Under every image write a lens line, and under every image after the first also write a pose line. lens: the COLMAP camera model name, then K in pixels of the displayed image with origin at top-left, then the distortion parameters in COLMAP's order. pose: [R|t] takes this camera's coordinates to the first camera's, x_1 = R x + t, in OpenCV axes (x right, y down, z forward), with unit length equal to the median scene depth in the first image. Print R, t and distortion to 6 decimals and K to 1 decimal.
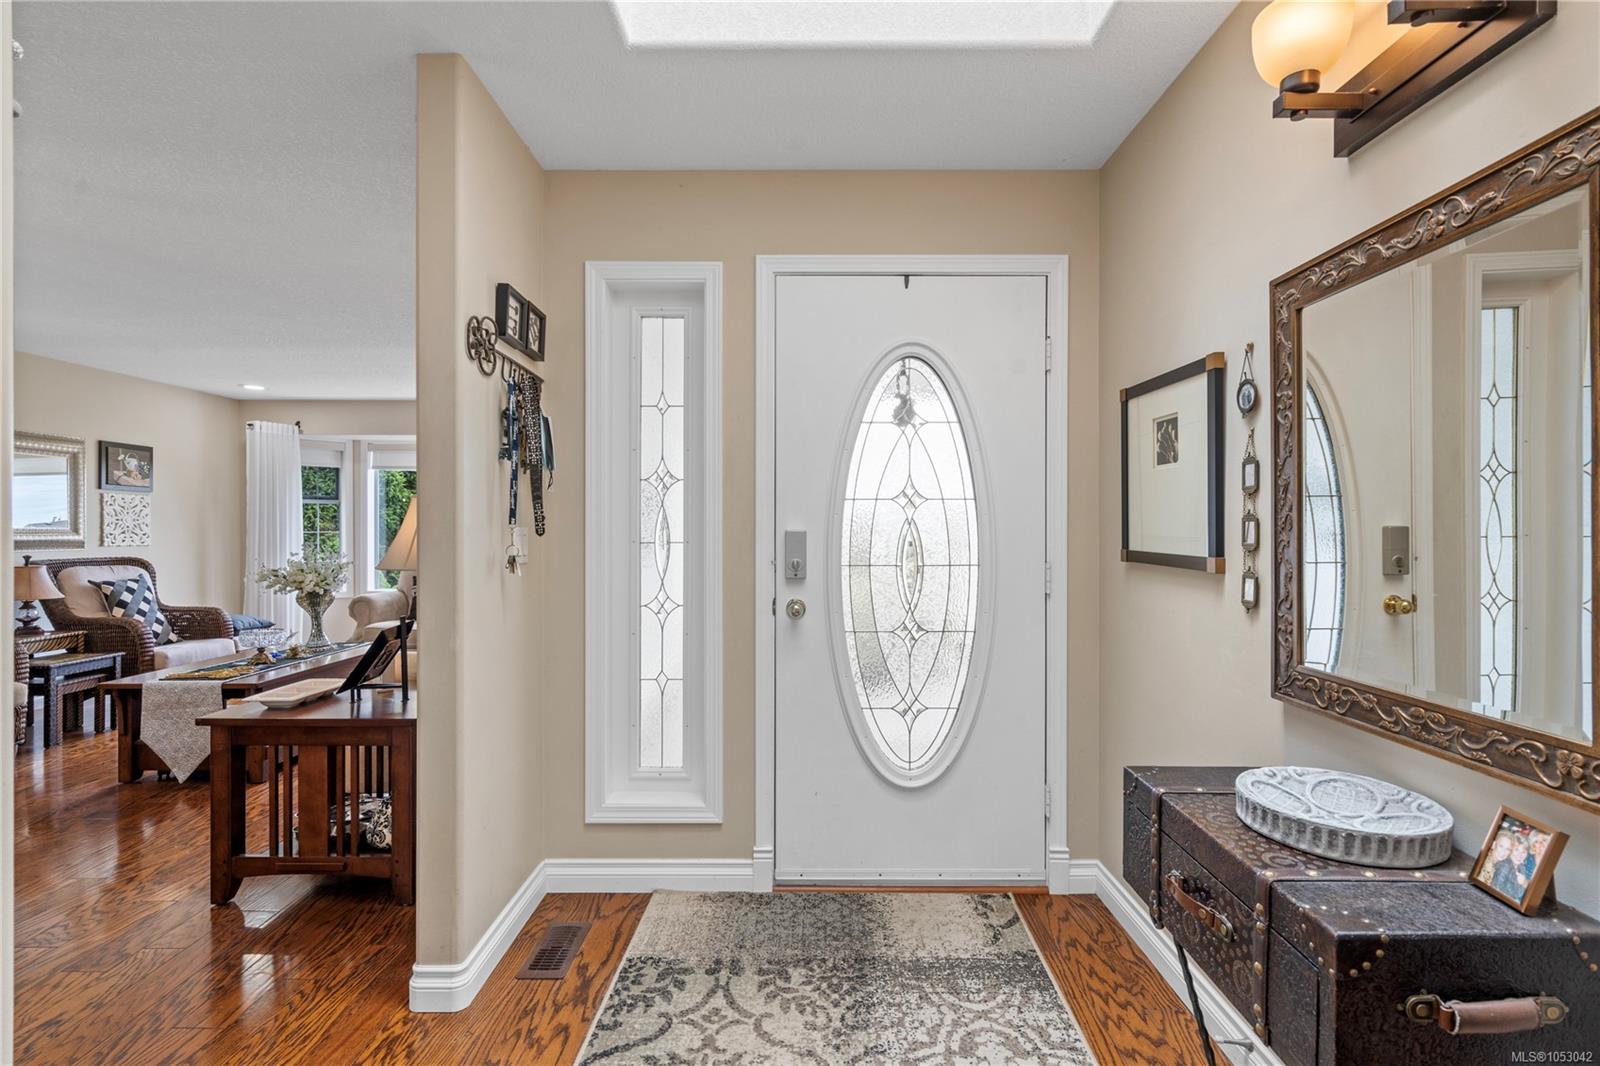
lens RADIAL K [[754.8, 0, 800.3], [0, 754.8, 529.6], [0, 0, 1]] dist [0.002176, 0.000201]
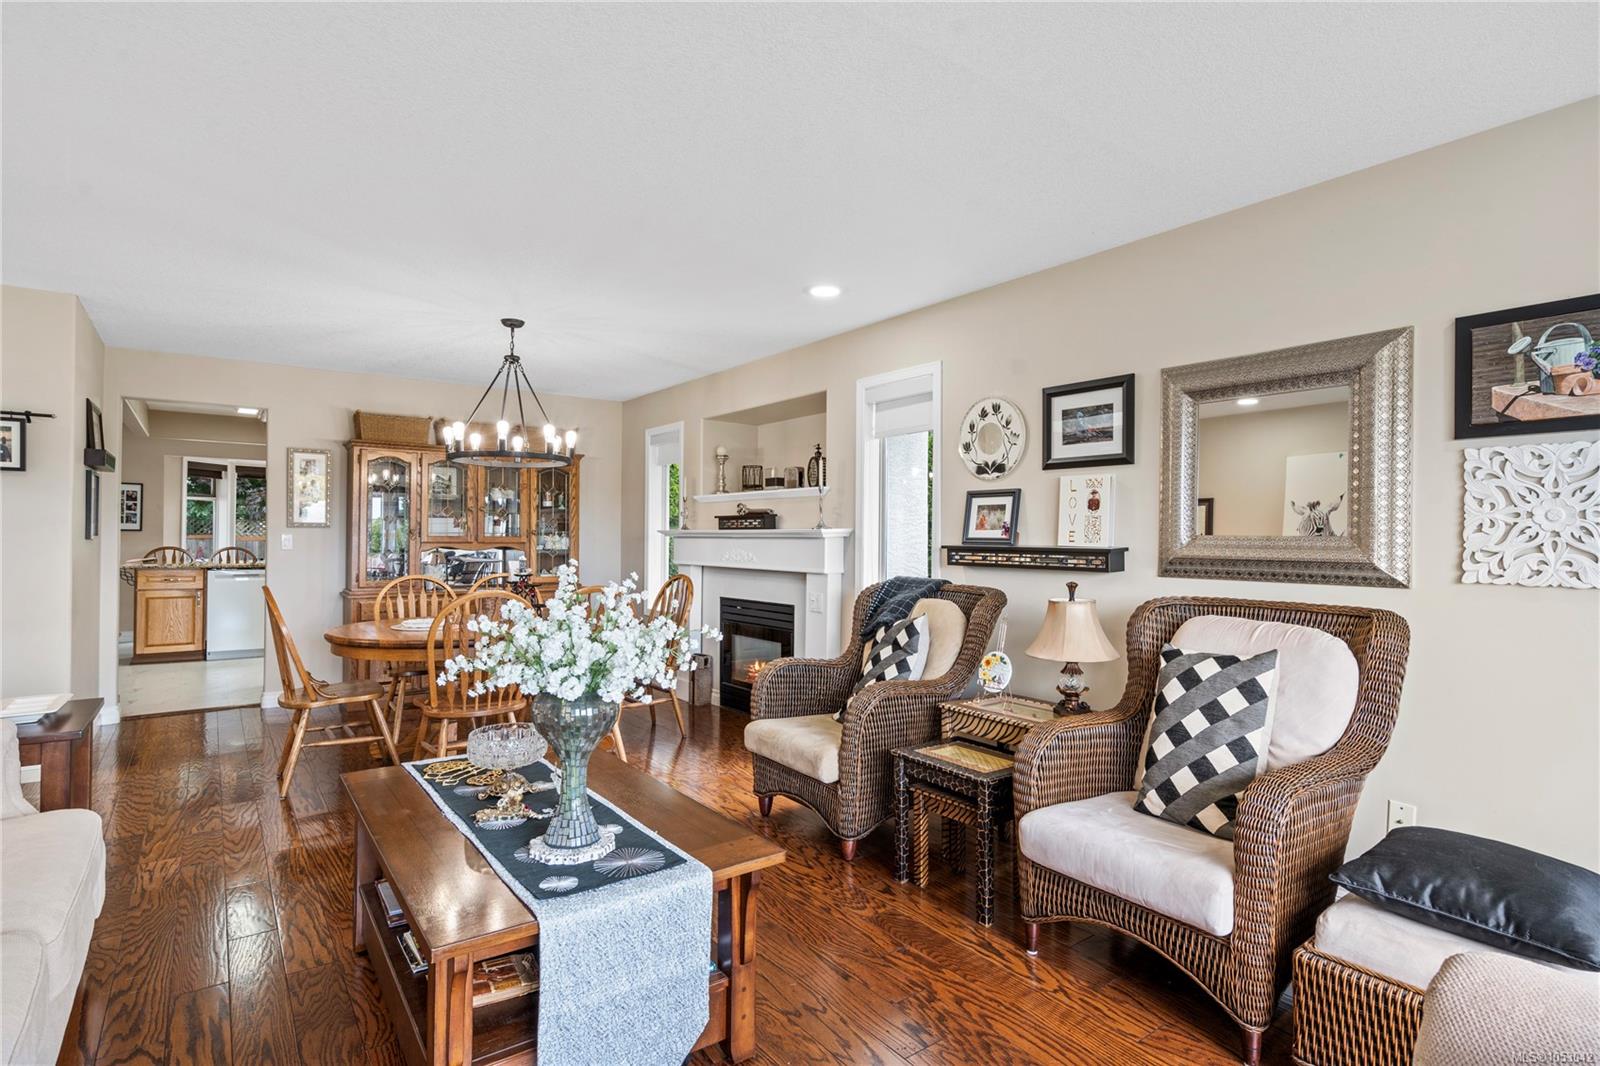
lens RADIAL K [[825.5, 0, 796.3], [0, 825.5, 526.9], [0, 0, 1]] dist [-0.000788, 0.000057]
pose [[-0.810091, -0.006806, -0.586265, -0.378332], [-0.006422, 0.999976, -0.002734, -0.003637], [0.586269, 0.001550, -0.810115, 1.120964]]
